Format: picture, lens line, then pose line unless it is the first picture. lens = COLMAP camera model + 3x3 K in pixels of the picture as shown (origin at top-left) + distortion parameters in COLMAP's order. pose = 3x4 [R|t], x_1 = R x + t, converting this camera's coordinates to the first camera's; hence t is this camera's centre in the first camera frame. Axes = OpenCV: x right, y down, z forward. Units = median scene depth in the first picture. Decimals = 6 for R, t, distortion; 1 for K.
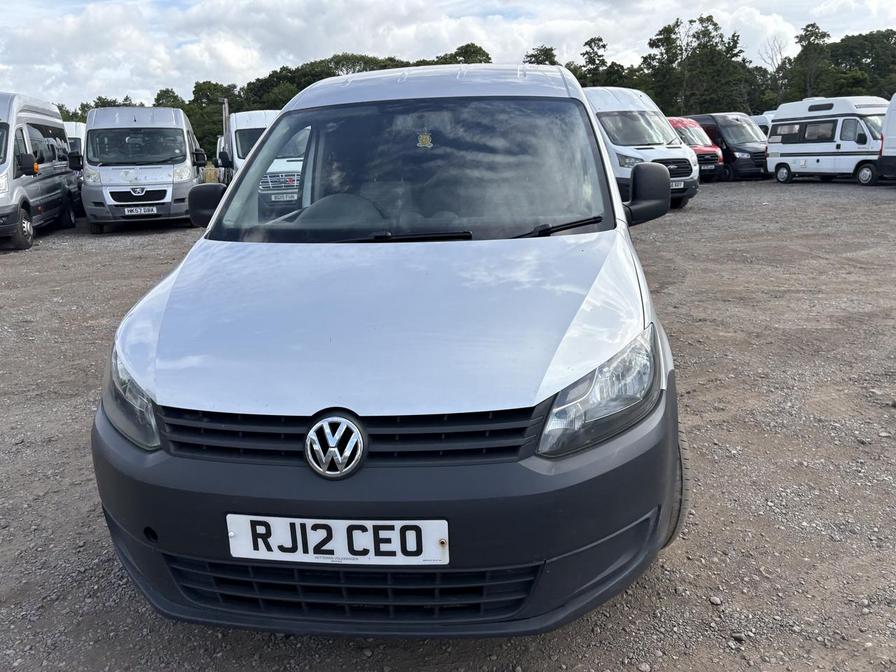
lens RADIAL K [[655.0, 0, 448.0], [0, 655.0, 336.0], [0, 0, 1]] dist [0.093309, -0.100814]
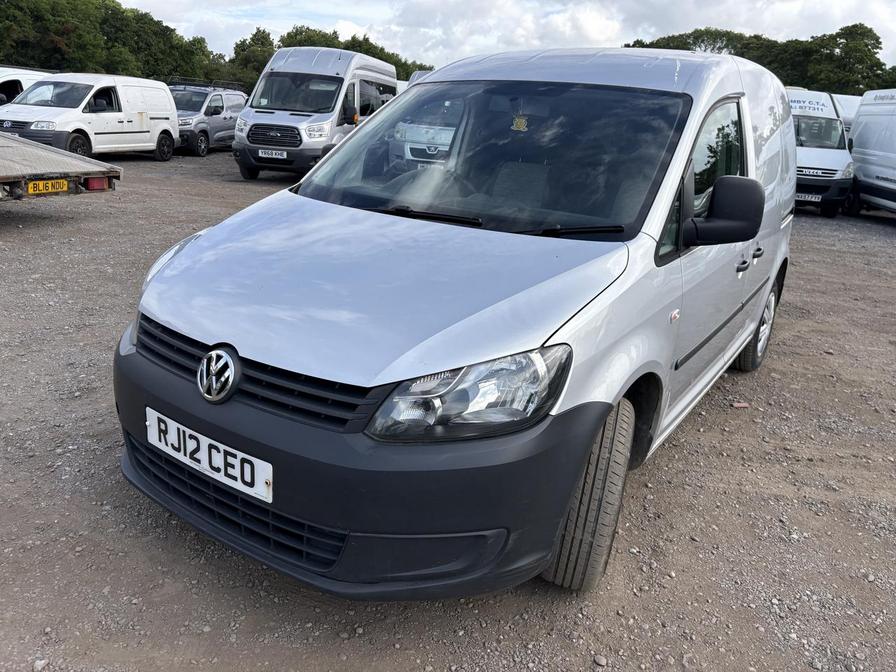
lens RADIAL K [[655.0, 0, 448.0], [0, 655.0, 336.0], [0, 0, 1]] dist [0.093309, -0.100814]
pose [[0.885290, 0.234404, -0.401643, 0.627821], [-0.220596, 0.971993, 0.081036, -0.082748], [0.409389, 0.016860, 0.912204, 0.097605]]
